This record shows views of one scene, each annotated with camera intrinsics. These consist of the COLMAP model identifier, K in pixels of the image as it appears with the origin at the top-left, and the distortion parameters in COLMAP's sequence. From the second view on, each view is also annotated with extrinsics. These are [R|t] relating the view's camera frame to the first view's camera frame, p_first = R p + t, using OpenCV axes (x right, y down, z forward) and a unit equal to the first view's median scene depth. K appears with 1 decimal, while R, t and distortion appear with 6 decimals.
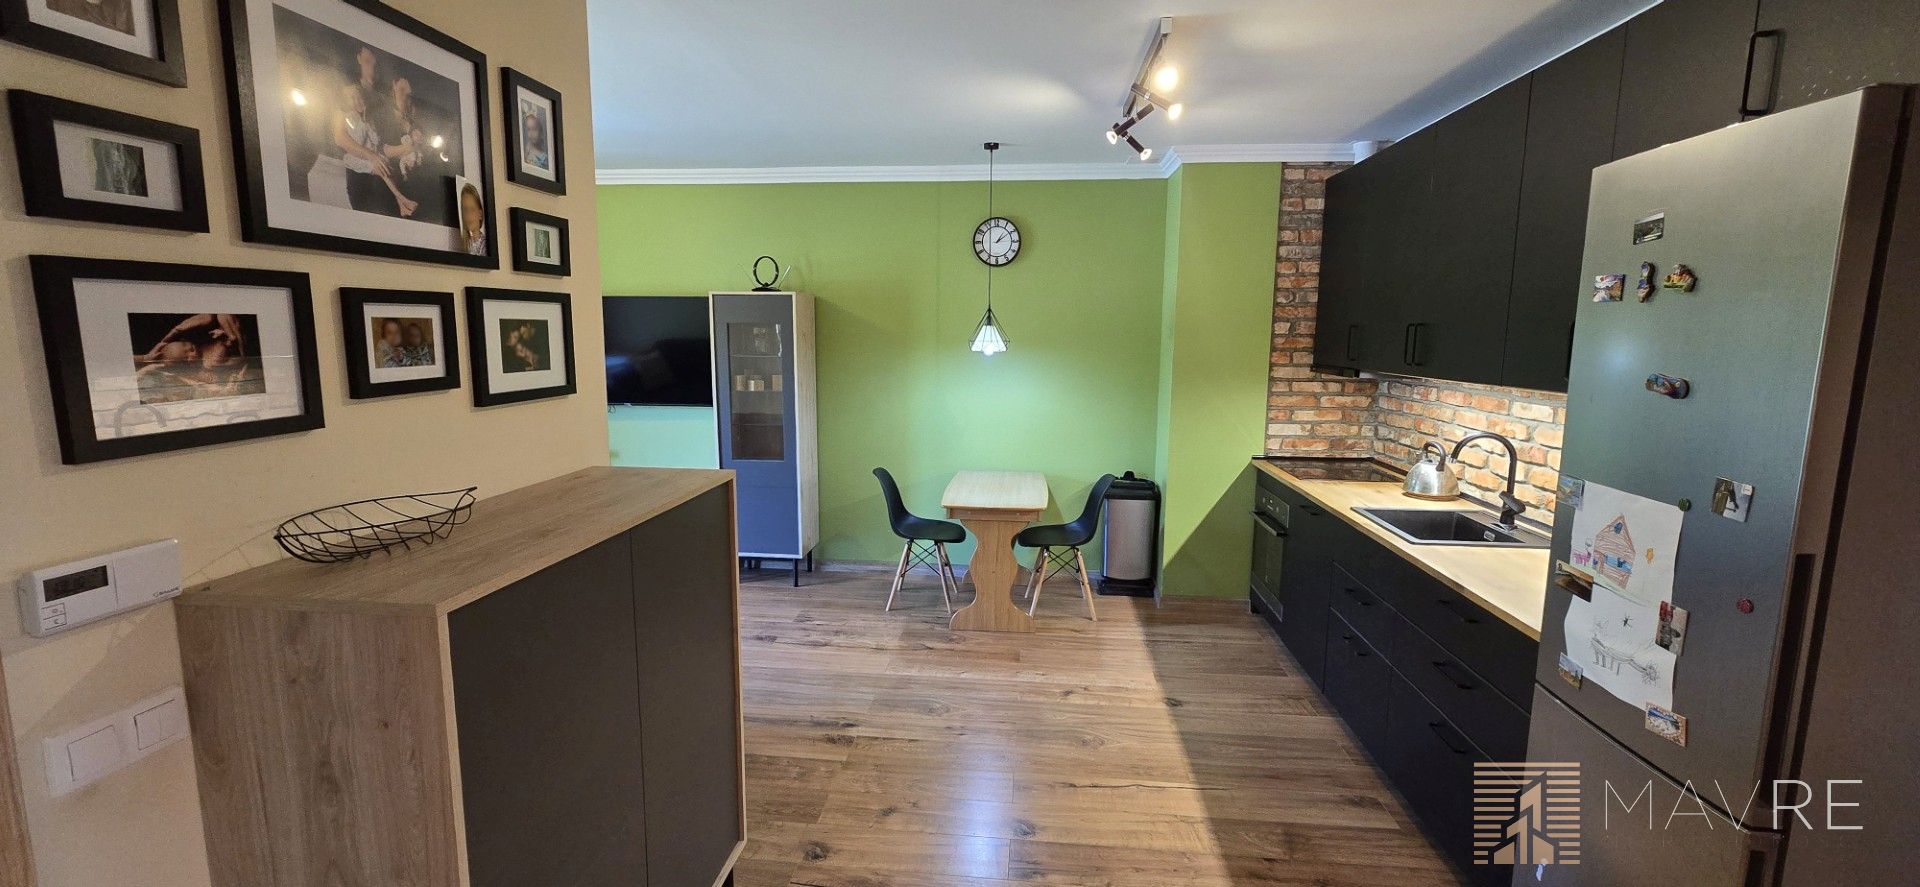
lens RADIAL K [[785.9, 0, 956.5], [0, 785.9, 437.9], [0, 0, 1]] dist [-0.004734, 0.001133]
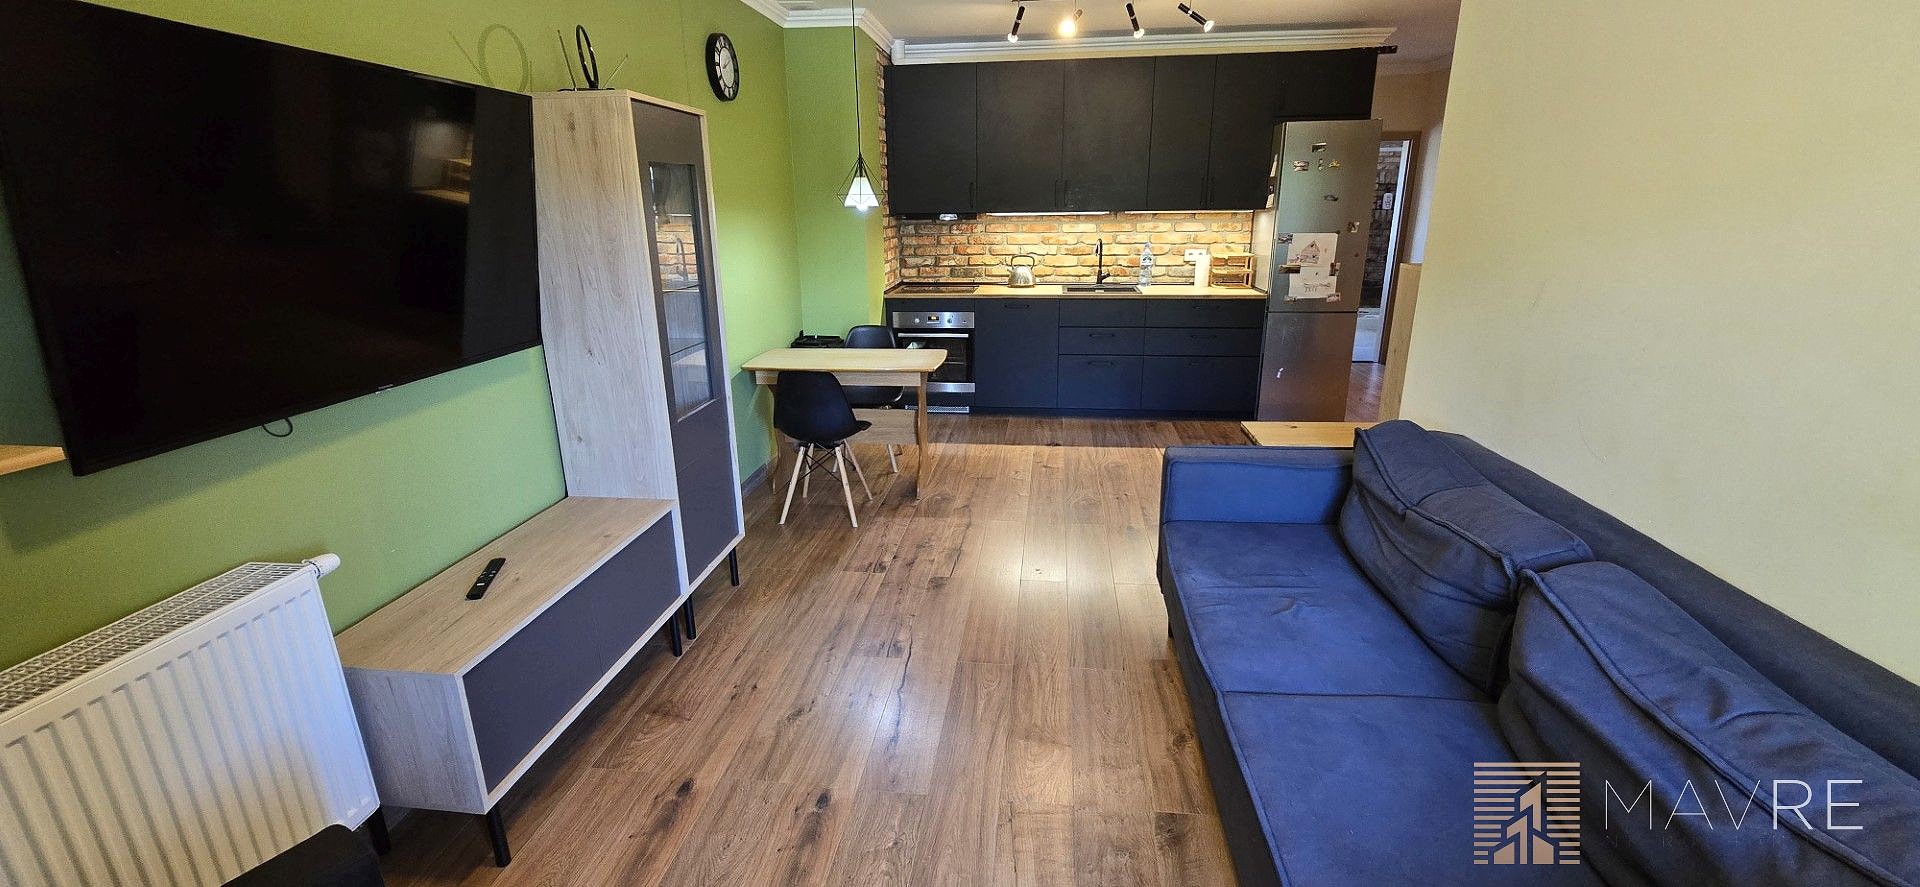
lens RADIAL K [[785.9, 0, 963.2], [0, 785.9, 444.5], [0, 0, 1]] dist [-0.004734, 0.001133]
pose [[0.011898, -0.301247, 0.953472, -1.373971], [0.147414, 0.943649, 0.296304, -0.154299], [-0.989003, 0.137030, 0.055635, 1.309770]]
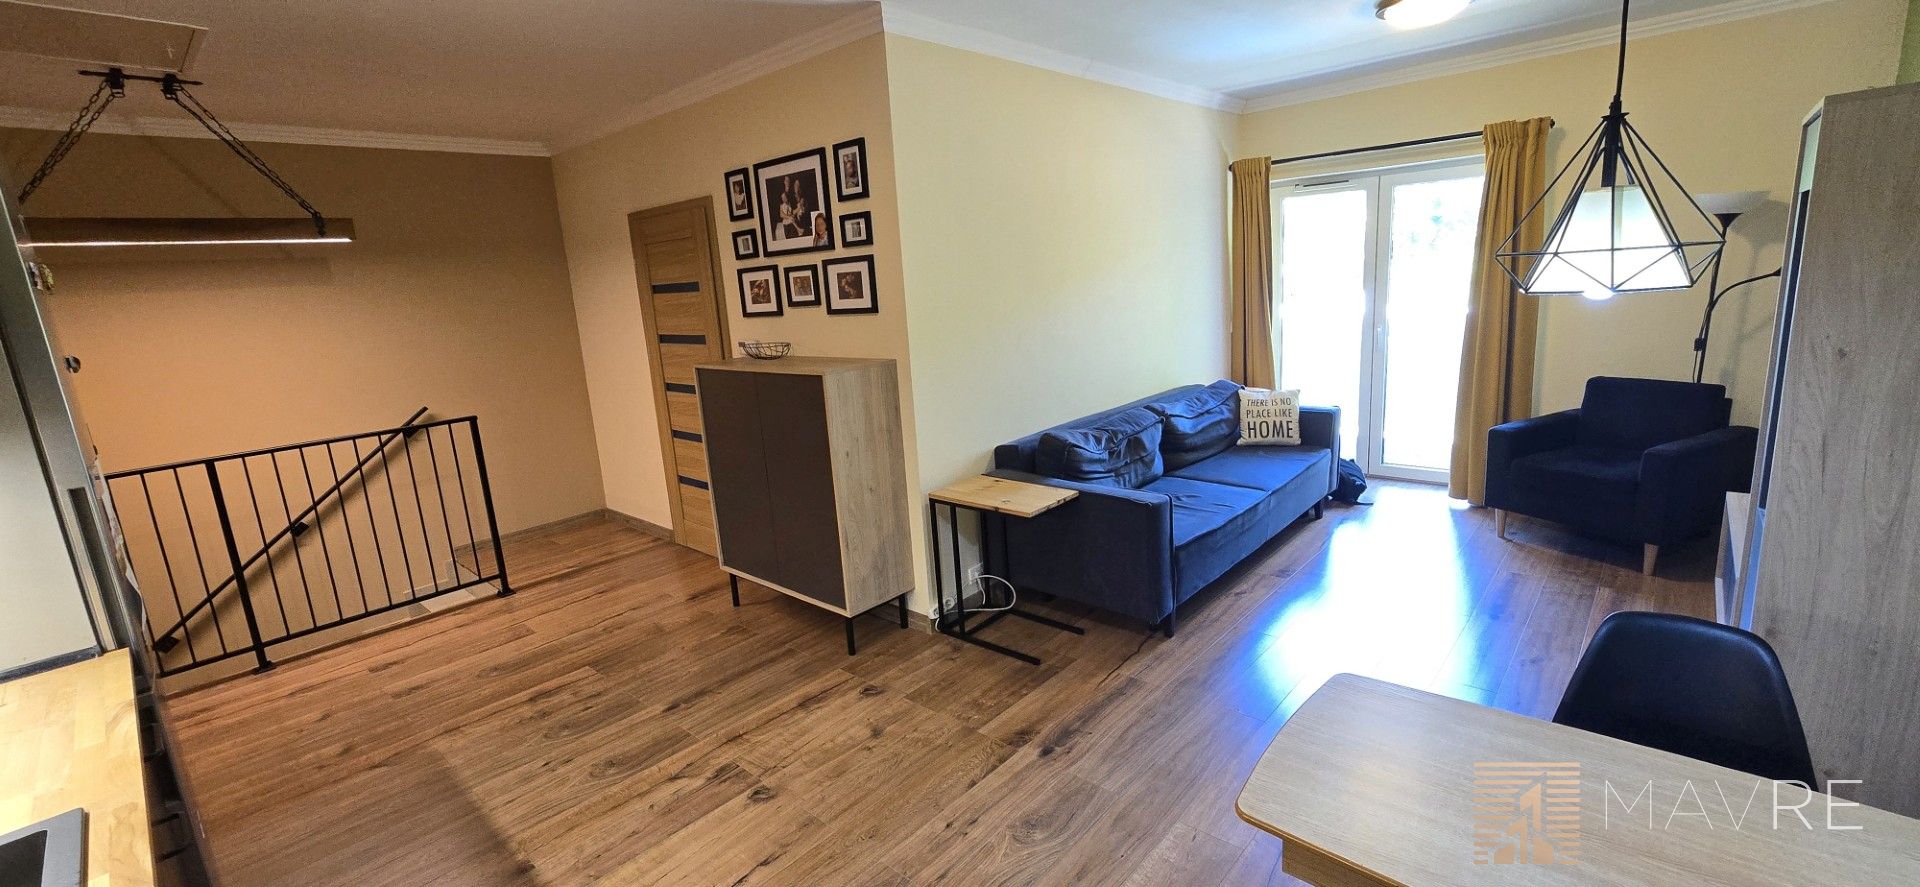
lens RADIAL K [[785.9, 0, 961.3], [0, 785.9, 439.6], [0, 0, 1]] dist [-0.004734, 0.001133]
pose [[-0.591676, 0.195916, -0.782008, 0.554257], [-0.047837, 0.959780, 0.276647, -0.189382], [0.804756, 0.201094, -0.558507, 1.487387]]
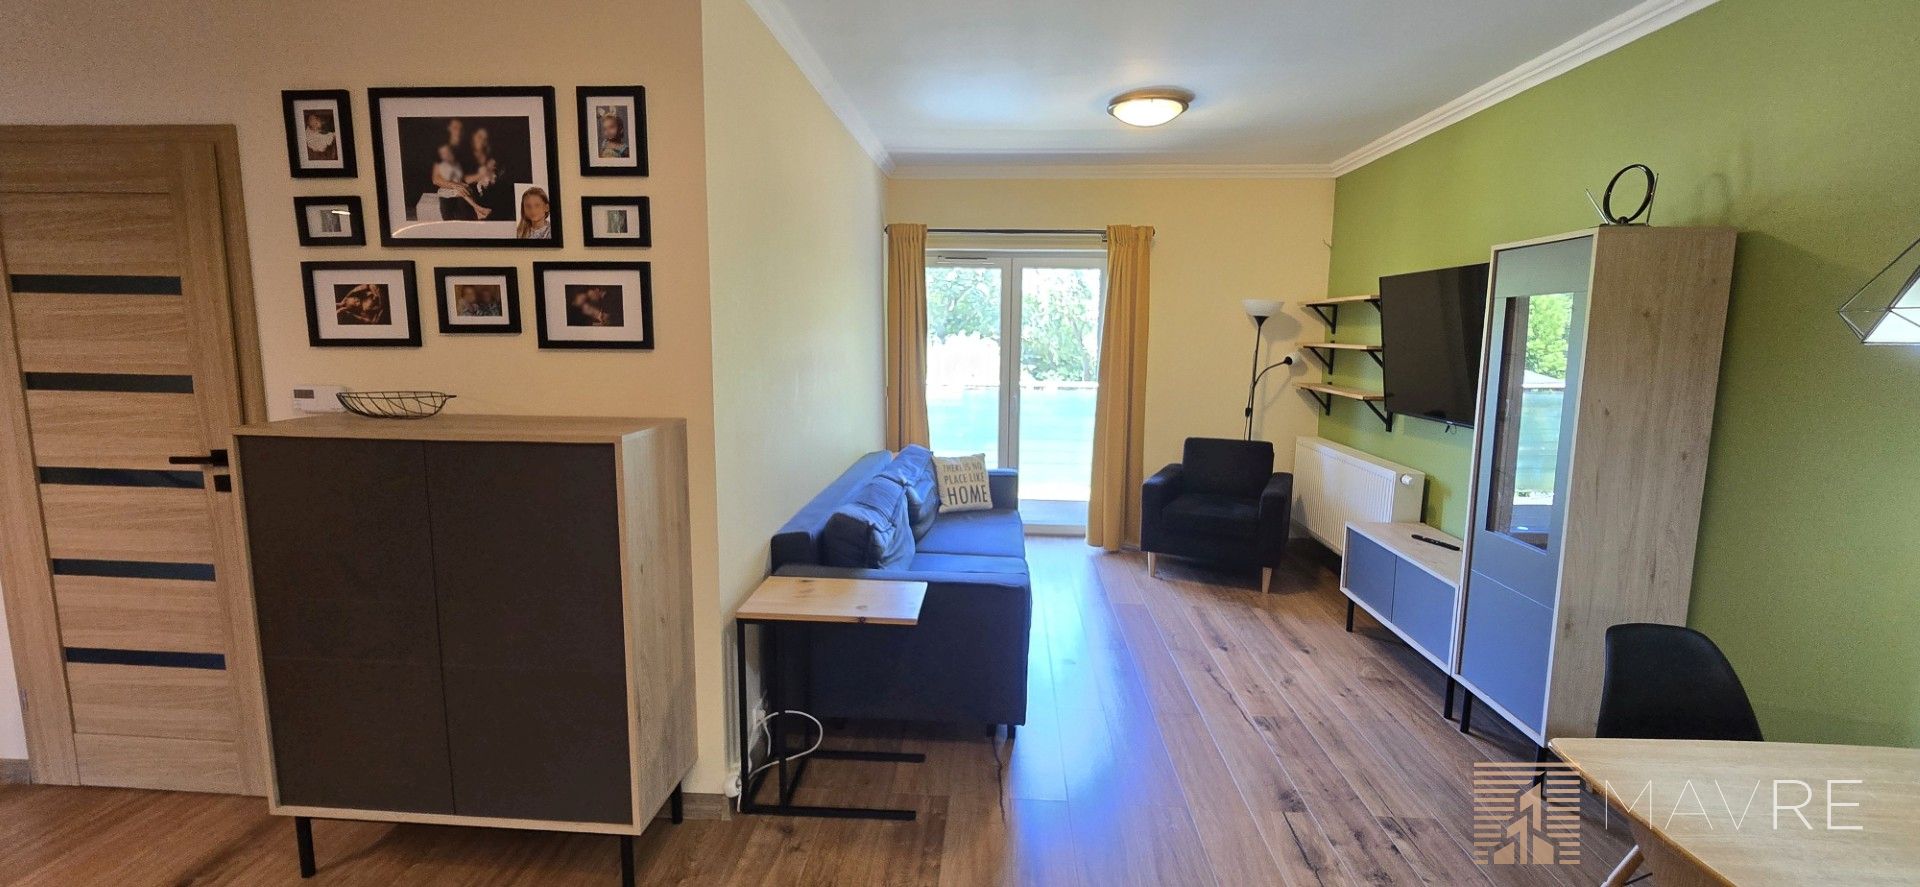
lens RADIAL K [[785.9, 0, 956.6], [0, 785.9, 438.3], [0, 0, 1]] dist [-0.004734, 0.001133]
pose [[0.037349, 0.126707, -0.991237, 0.468145], [-0.145304, 0.982075, 0.120061, -0.089800], [0.988682, 0.139546, 0.055091, 0.955446]]
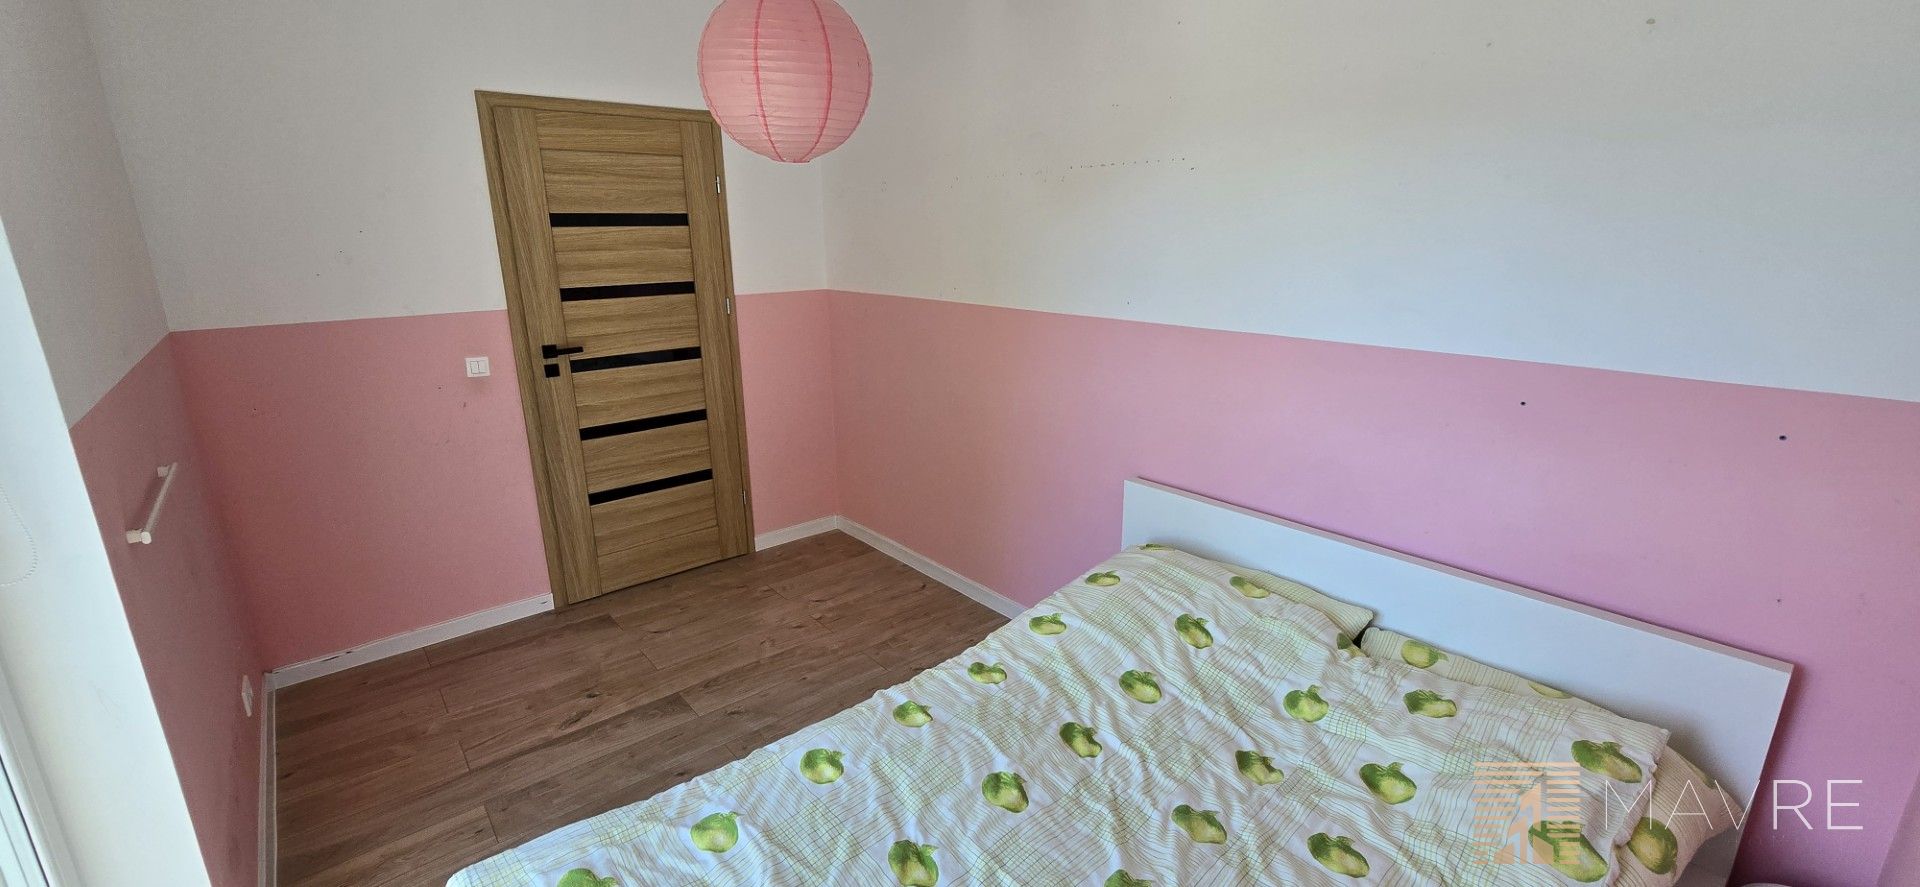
lens RADIAL K [[785.9, 0, 960.6], [0, 785.9, 448.2], [0, 0, 1]] dist [-0.004734, 0.001133]
pose [[0.721494, 0.166321, -0.672149, 0.786340], [-0.079803, 0.984228, 0.157882, 0.089771], [0.687807, -0.060271, 0.723387, -0.419909]]
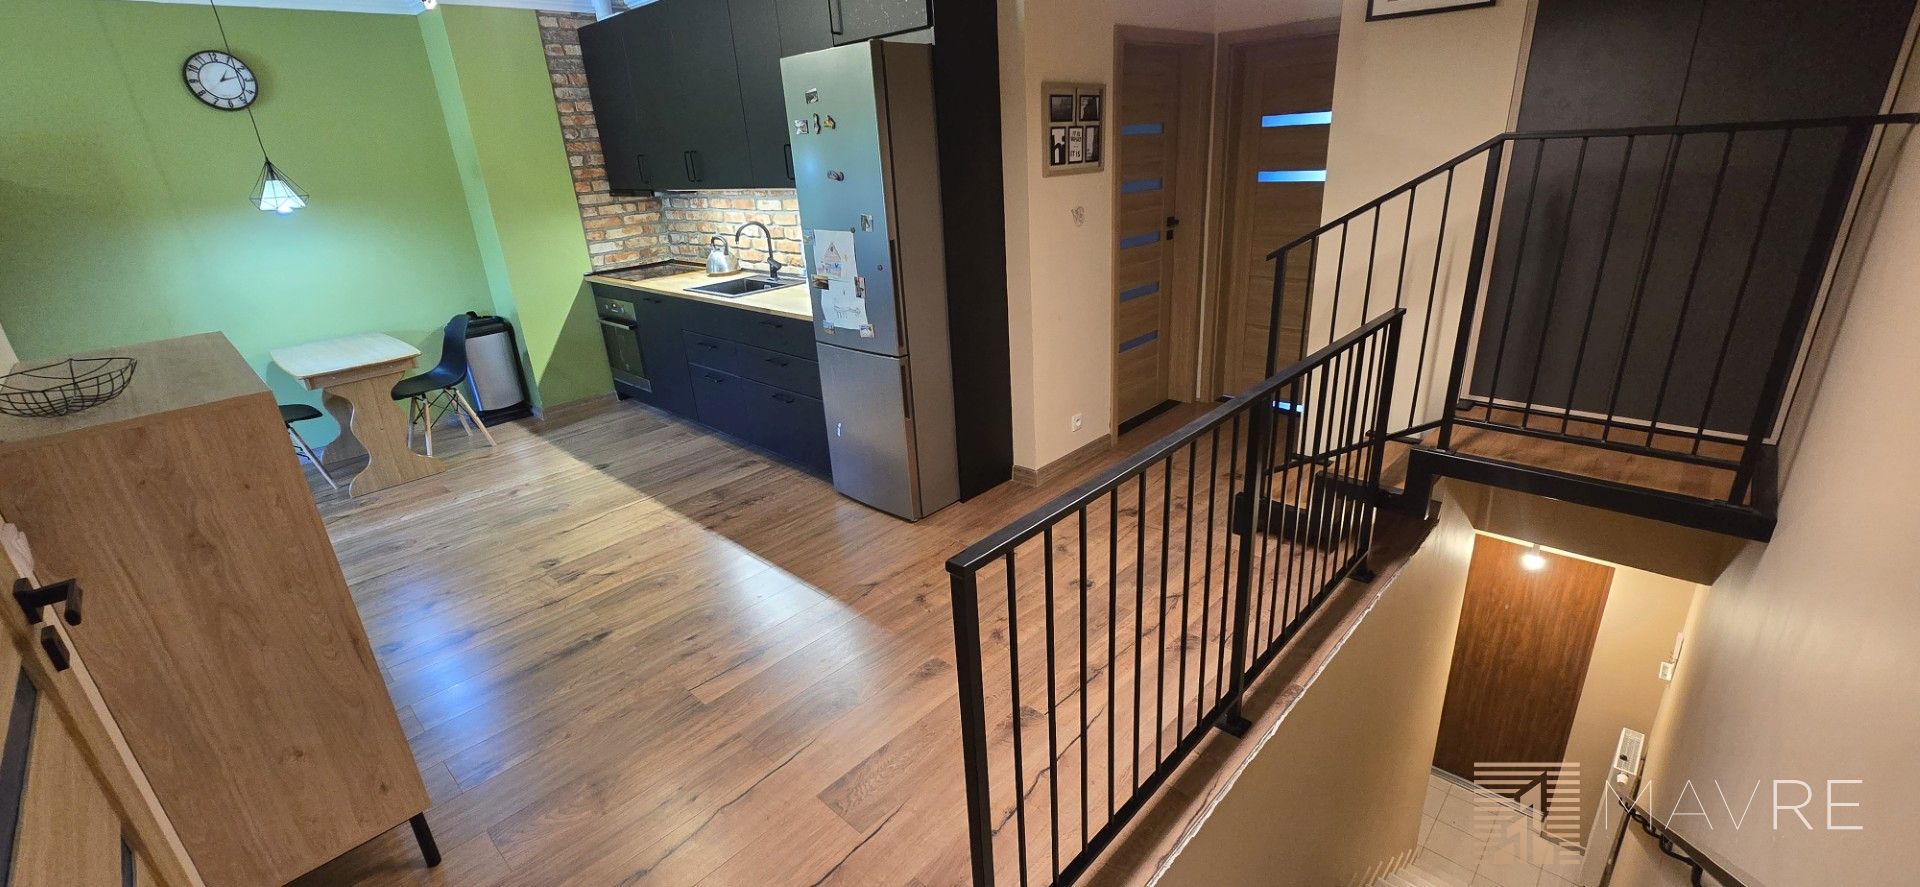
lens RADIAL K [[785.9, 0, 962.9], [0, 785.9, 439.1], [0, 0, 1]] dist [-0.004734, 0.001133]
pose [[0.608524, -0.323688, 0.724517, -0.346156], [0.169882, 0.944996, 0.279505, 0.038211], [-0.775138, -0.047003, 0.630041, -0.339713]]
